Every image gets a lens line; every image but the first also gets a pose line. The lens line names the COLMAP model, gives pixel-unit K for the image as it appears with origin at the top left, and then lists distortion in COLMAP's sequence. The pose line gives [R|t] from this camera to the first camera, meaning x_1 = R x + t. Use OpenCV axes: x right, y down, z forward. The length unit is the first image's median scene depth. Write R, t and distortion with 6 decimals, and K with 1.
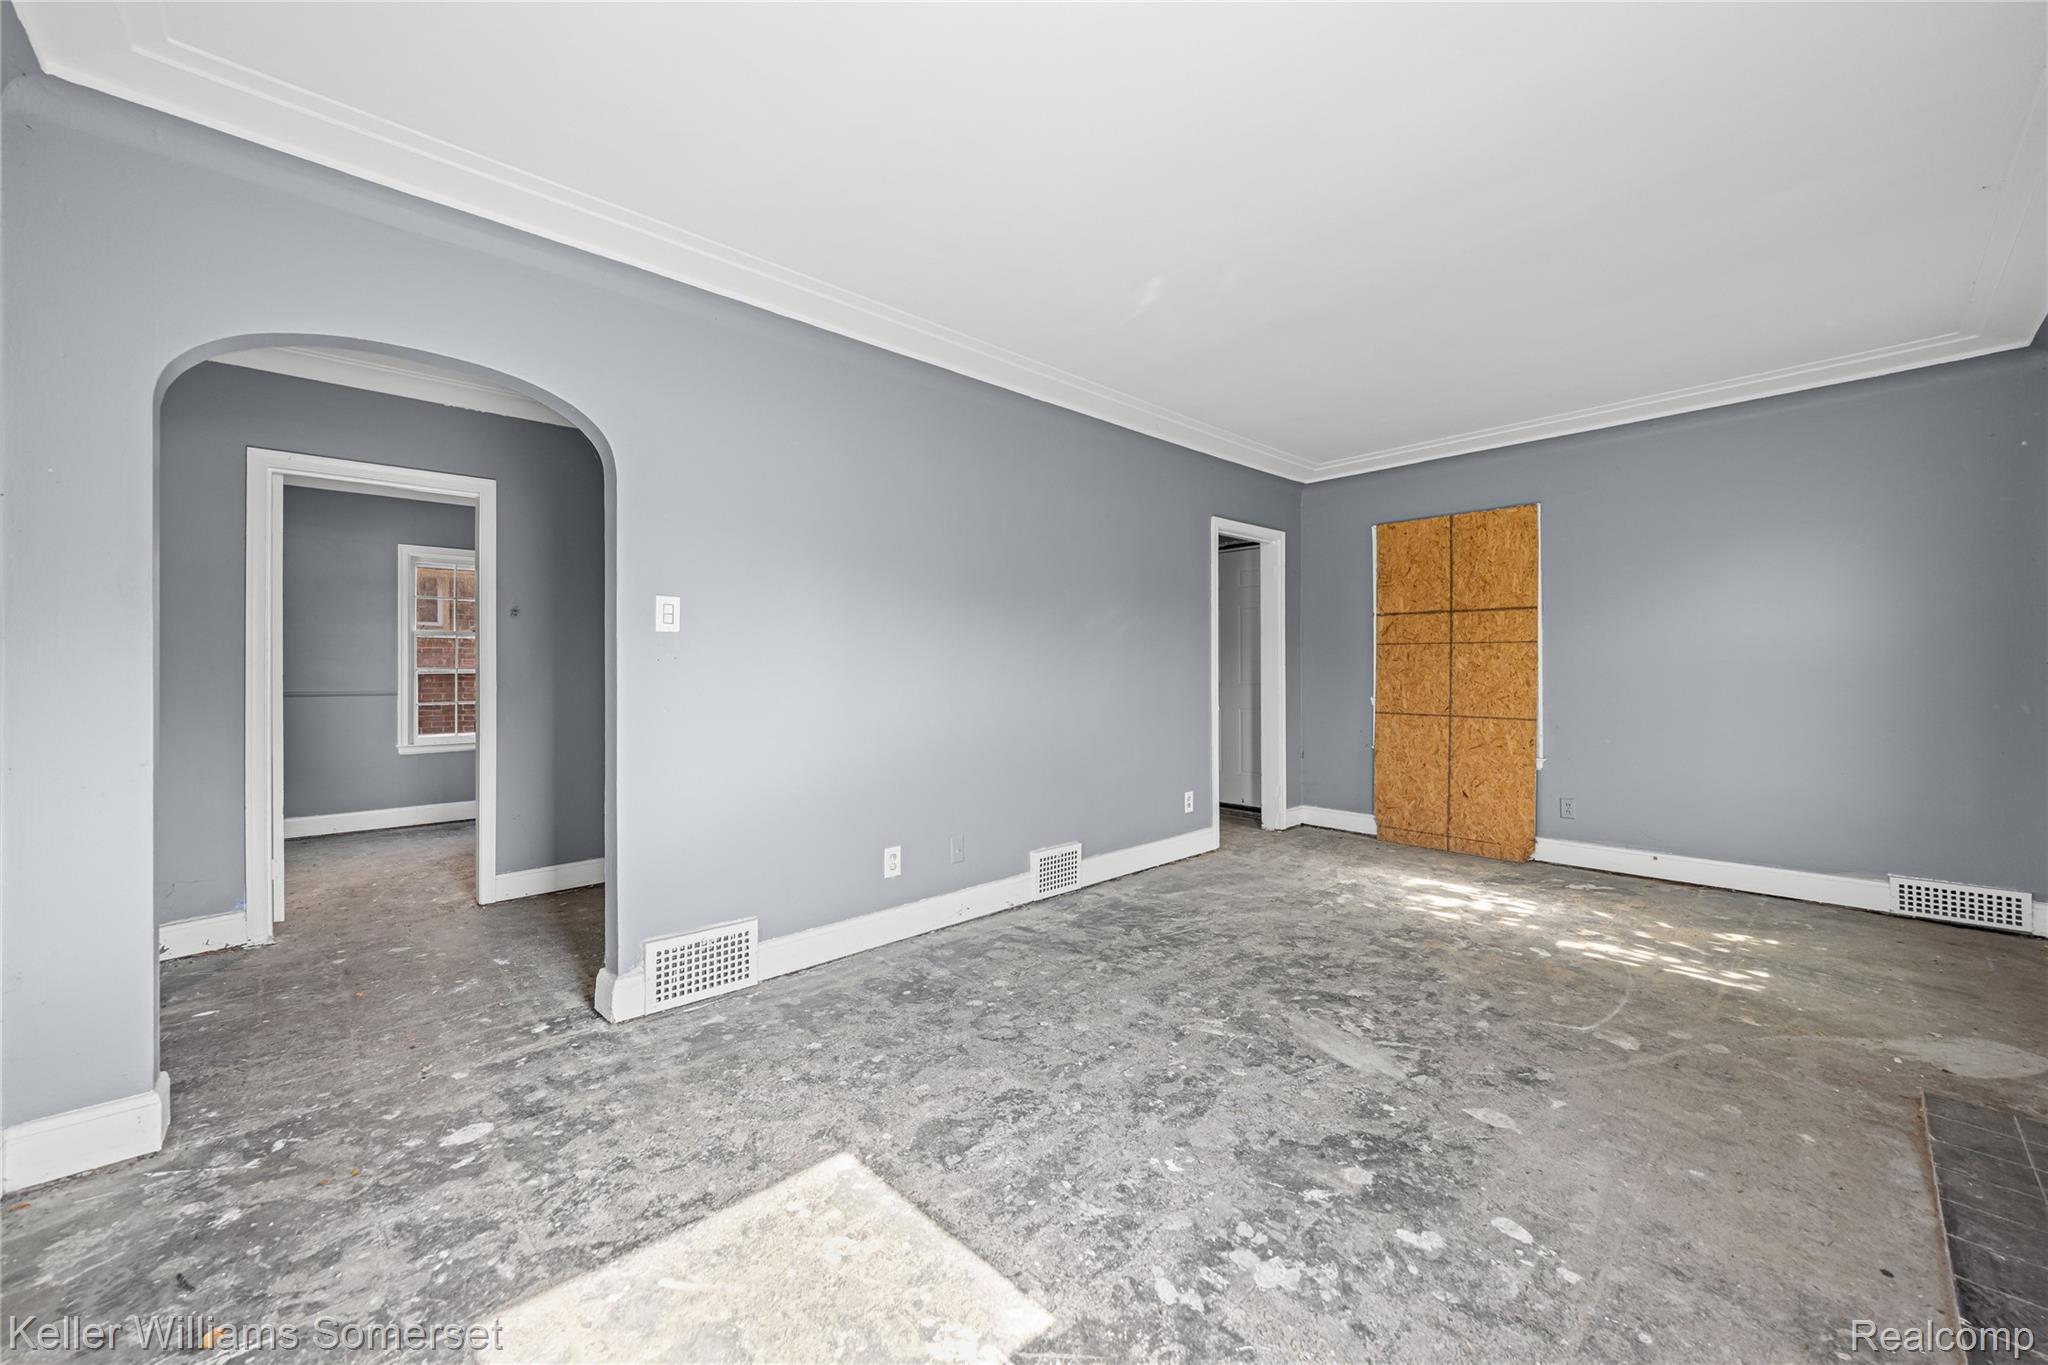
lens RADIAL K [[780.0, 0, 1027.7], [0, 780.0, 668.5], [0, 0, 1]] dist [0.000232, 0.000442]
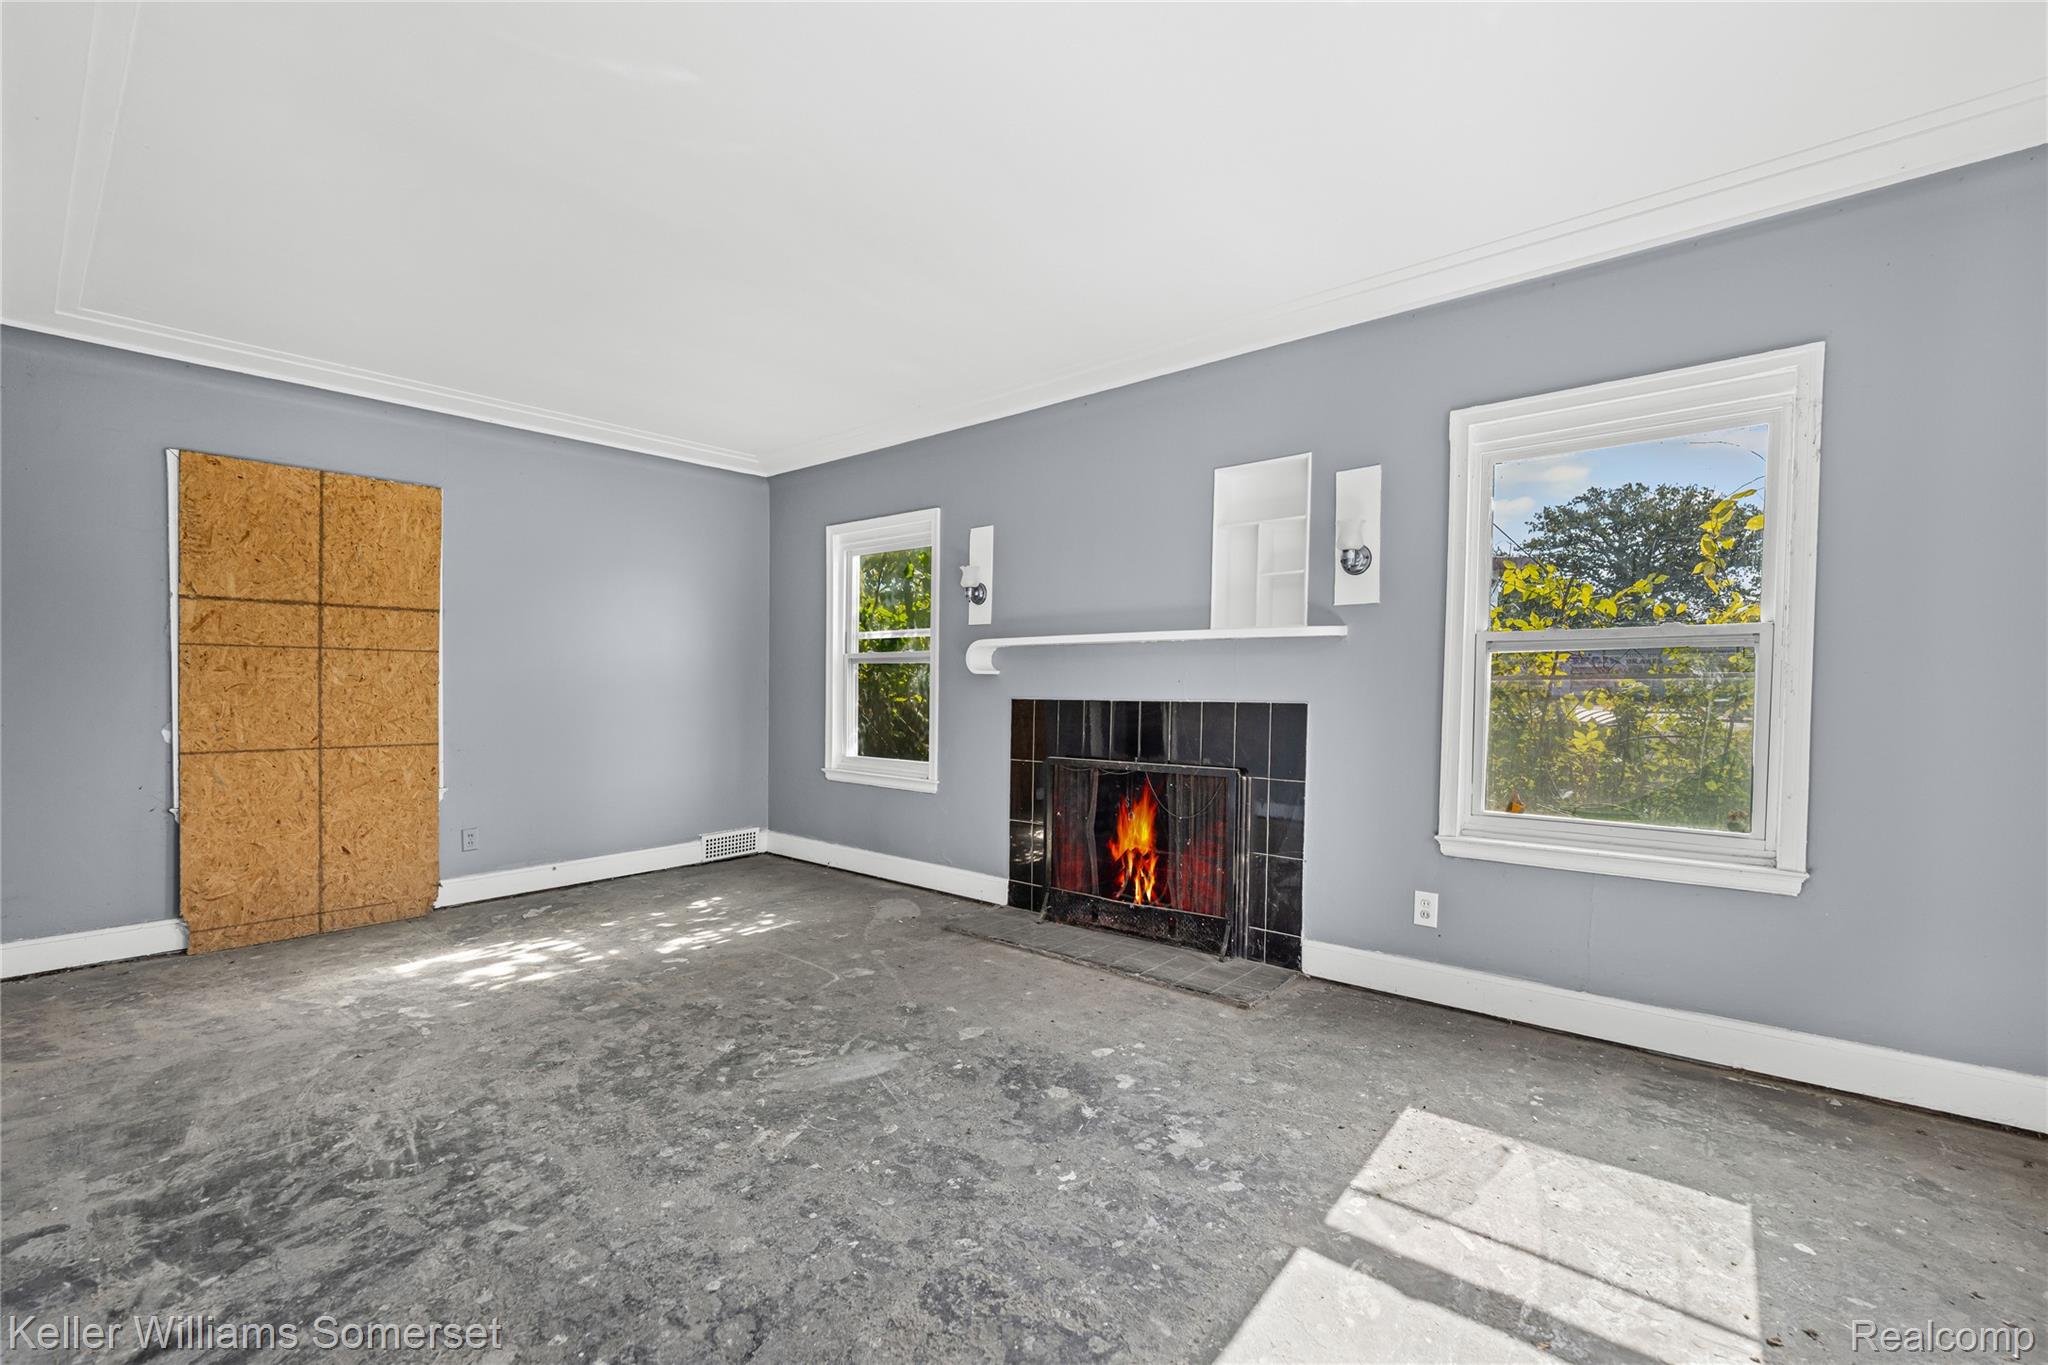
lens RADIAL K [[869.9, 0, 1025.5], [0, 869.9, 707.8], [0, 0, 1]] dist [-0.000695, -0.000427]
pose [[-0.112694, -0.024547, 0.993326, -0.518684], [-0.000463, 0.999696, 0.024652, 0.004597], [-0.993630, 0.002318, -0.112671, 0.677761]]
